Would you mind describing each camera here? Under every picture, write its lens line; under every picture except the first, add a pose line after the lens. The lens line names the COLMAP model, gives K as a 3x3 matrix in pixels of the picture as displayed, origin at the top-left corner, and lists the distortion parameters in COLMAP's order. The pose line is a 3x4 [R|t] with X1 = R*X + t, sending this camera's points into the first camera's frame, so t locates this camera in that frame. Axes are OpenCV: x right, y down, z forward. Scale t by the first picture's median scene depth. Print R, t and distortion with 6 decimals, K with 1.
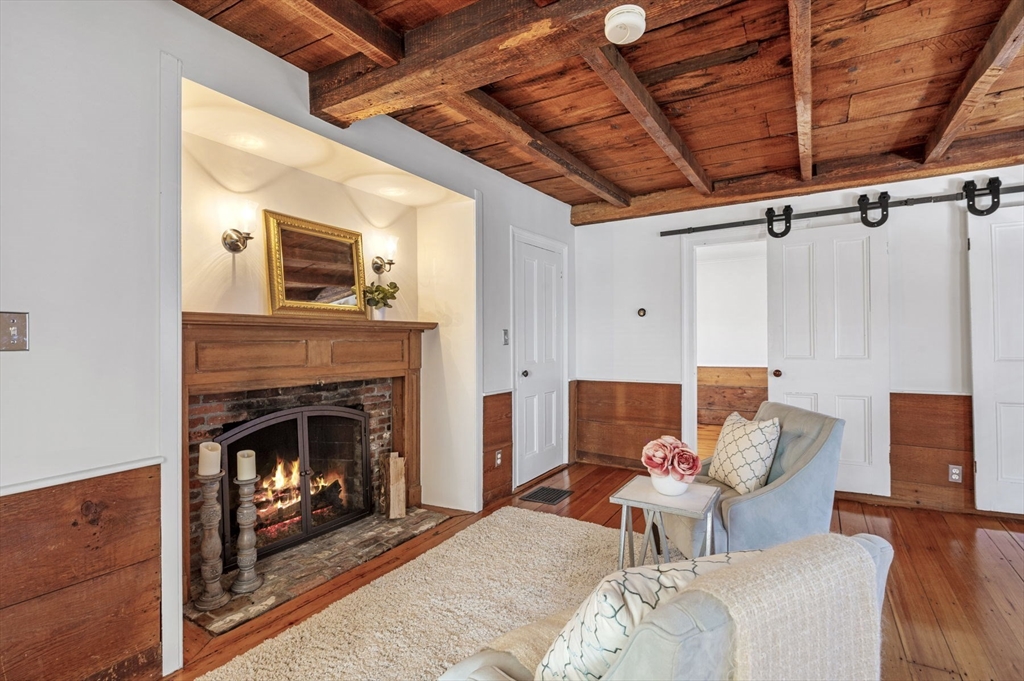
lens RADIAL K [[505.4, 0, 510.3], [0, 505.4, 339.1], [0, 0, 1]] dist [-0.001883, -0.000363]
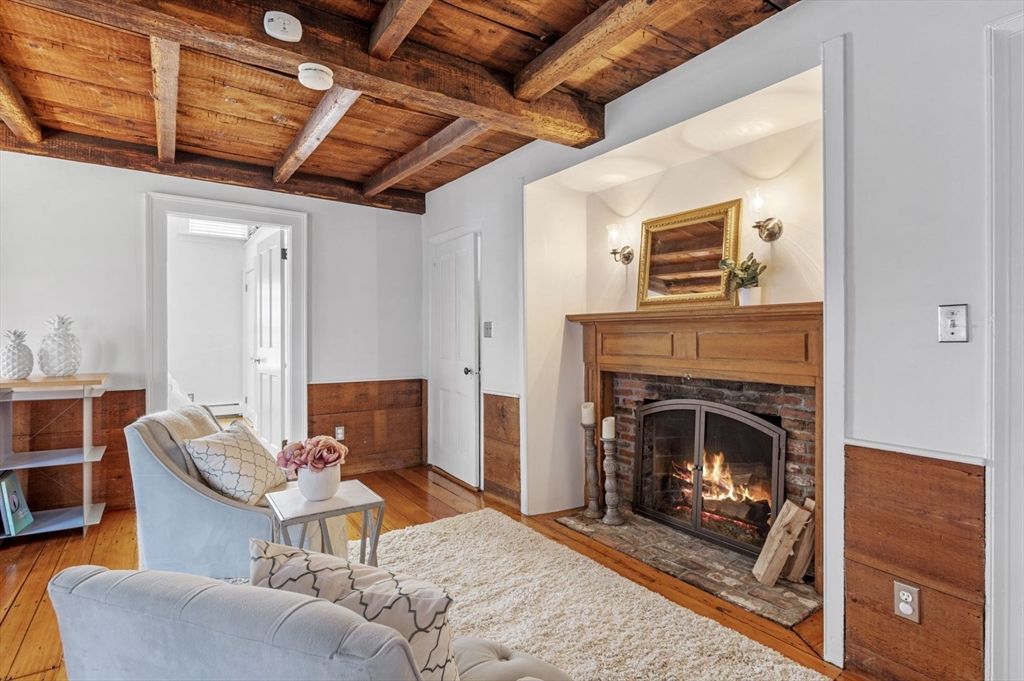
lens RADIAL K [[505.4, 0, 510.2], [0, 505.4, 339.7], [0, 0, 1]] dist [-0.001883, -0.000363]
pose [[-0.417722, 0.012549, -0.908488, 0.625714], [0.005050, 0.999921, 0.011490, 0.003792], [0.908561, 0.000211, -0.417752, 1.063115]]
